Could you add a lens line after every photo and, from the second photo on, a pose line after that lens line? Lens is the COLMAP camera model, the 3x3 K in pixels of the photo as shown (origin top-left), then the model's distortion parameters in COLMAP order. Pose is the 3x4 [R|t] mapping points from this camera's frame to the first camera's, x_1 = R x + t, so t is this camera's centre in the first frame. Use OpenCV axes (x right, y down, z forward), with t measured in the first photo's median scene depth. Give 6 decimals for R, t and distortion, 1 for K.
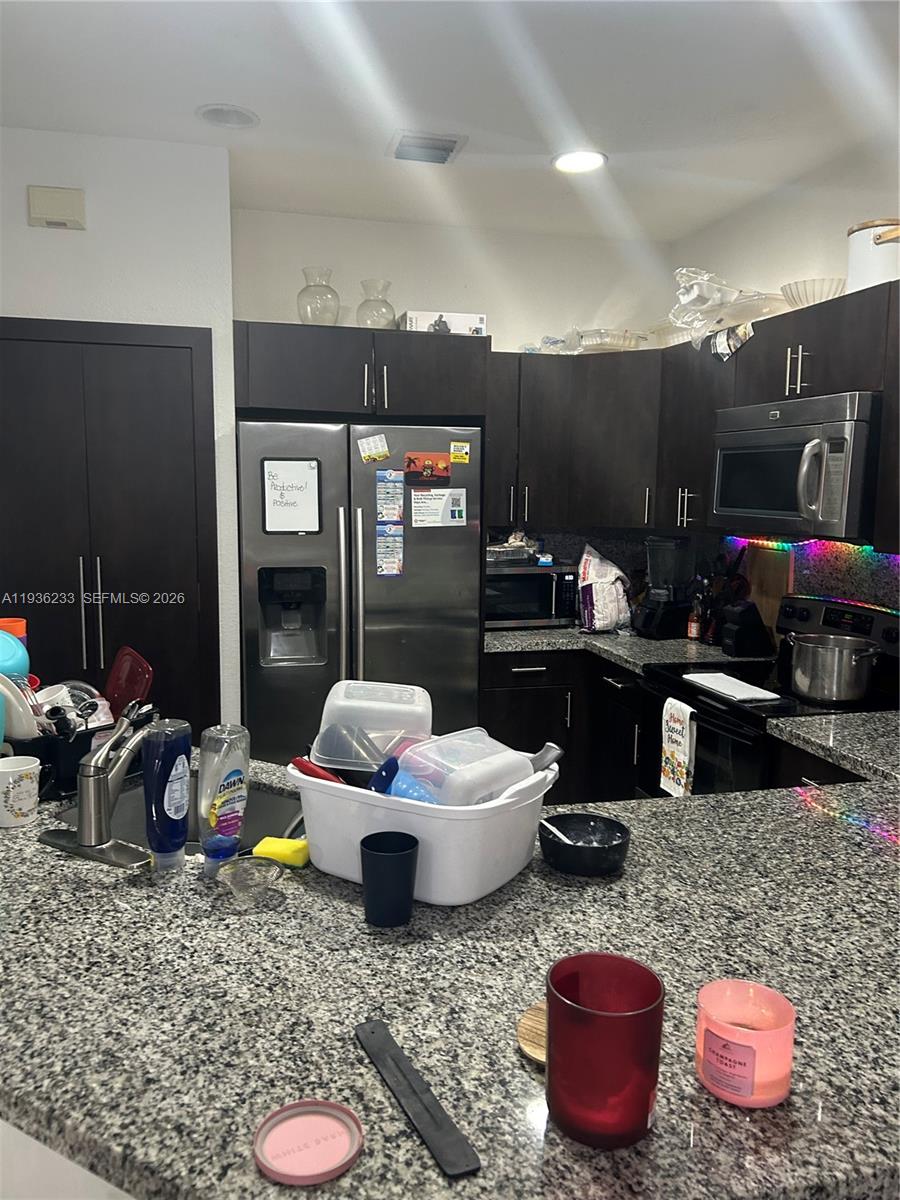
lens RADIAL K [[909.2, 0, 442.6], [0, 909.2, 597.0], [0, 0, 1]] dist [0.050735, -0.050150]
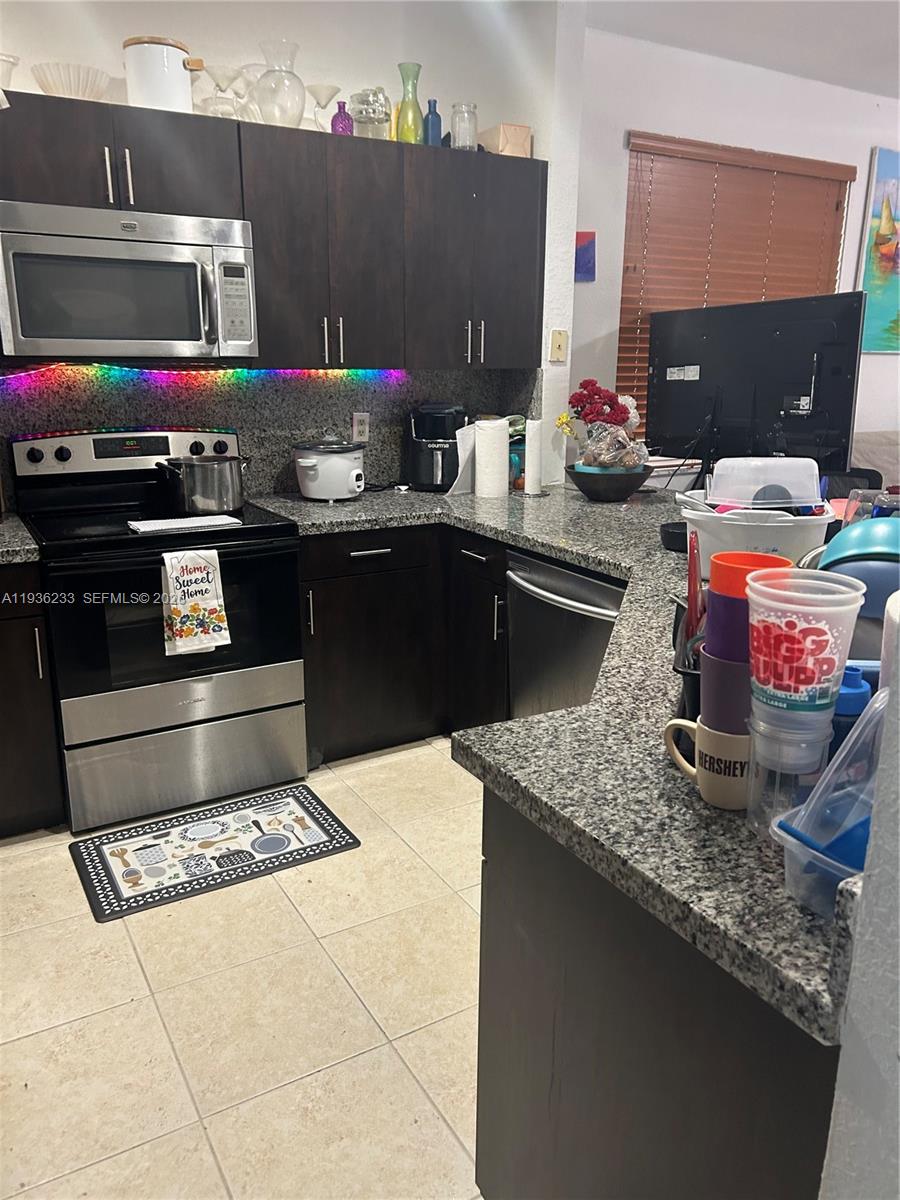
lens RADIAL K [[909.2, 0, 442.6], [0, 909.2, 597.0], [0, 0, 1]] dist [0.050735, -0.050150]
pose [[-0.272944, -0.267756, 0.924018, -0.698353], [0.107782, 0.945929, 0.305942, -0.098772], [-0.955973, 0.183097, -0.229326, 1.005818]]
